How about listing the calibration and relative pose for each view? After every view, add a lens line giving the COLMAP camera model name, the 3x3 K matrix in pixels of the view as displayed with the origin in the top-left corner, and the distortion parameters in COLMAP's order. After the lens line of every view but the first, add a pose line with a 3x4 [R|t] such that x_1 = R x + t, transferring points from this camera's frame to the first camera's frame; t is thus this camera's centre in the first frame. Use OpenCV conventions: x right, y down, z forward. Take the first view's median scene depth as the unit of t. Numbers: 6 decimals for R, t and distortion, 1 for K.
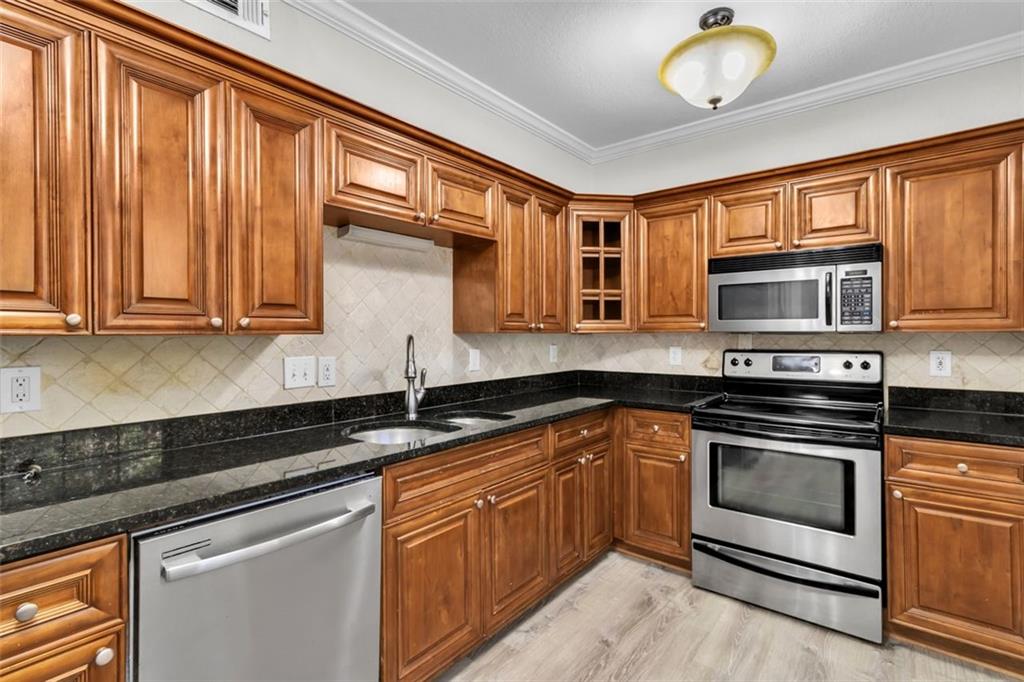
lens RADIAL K [[480.2, 0, 517.4], [0, 480.2, 337.5], [0, 0, 1]] dist [0.006915, 0.000356]
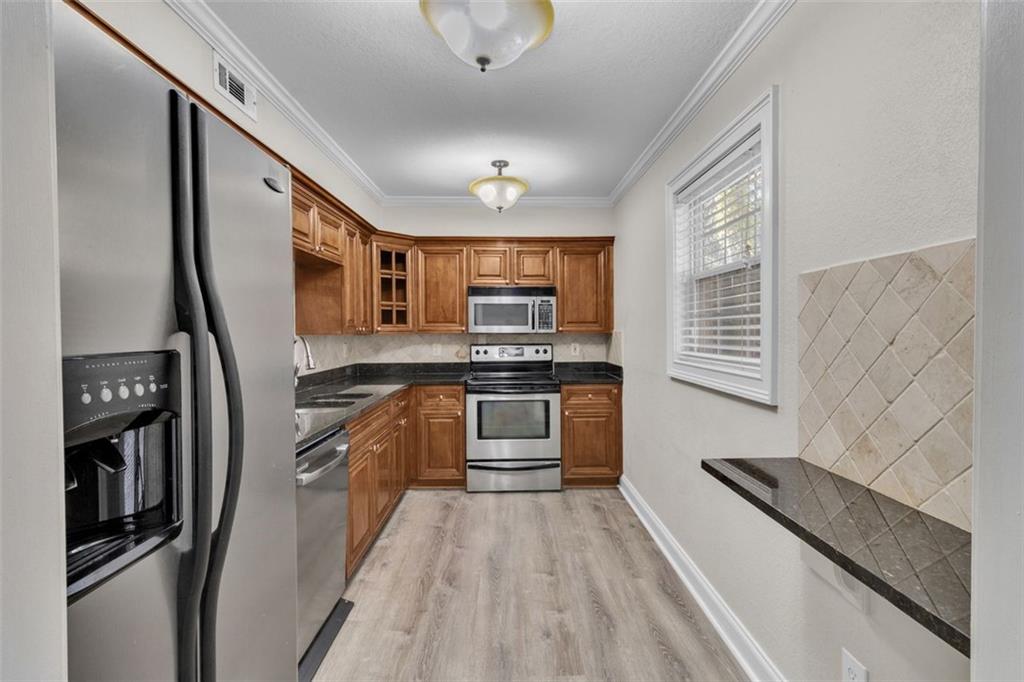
lens RADIAL K [[480.2, 0, 517.4], [0, 480.2, 337.5], [0, 0, 1]] dist [0.006915, 0.000356]
pose [[0.770775, -0.008925, 0.637045, -0.501333], [0.006461, 0.999960, 0.006193, -0.006131], [-0.637075, -0.000657, 0.770802, -0.322817]]
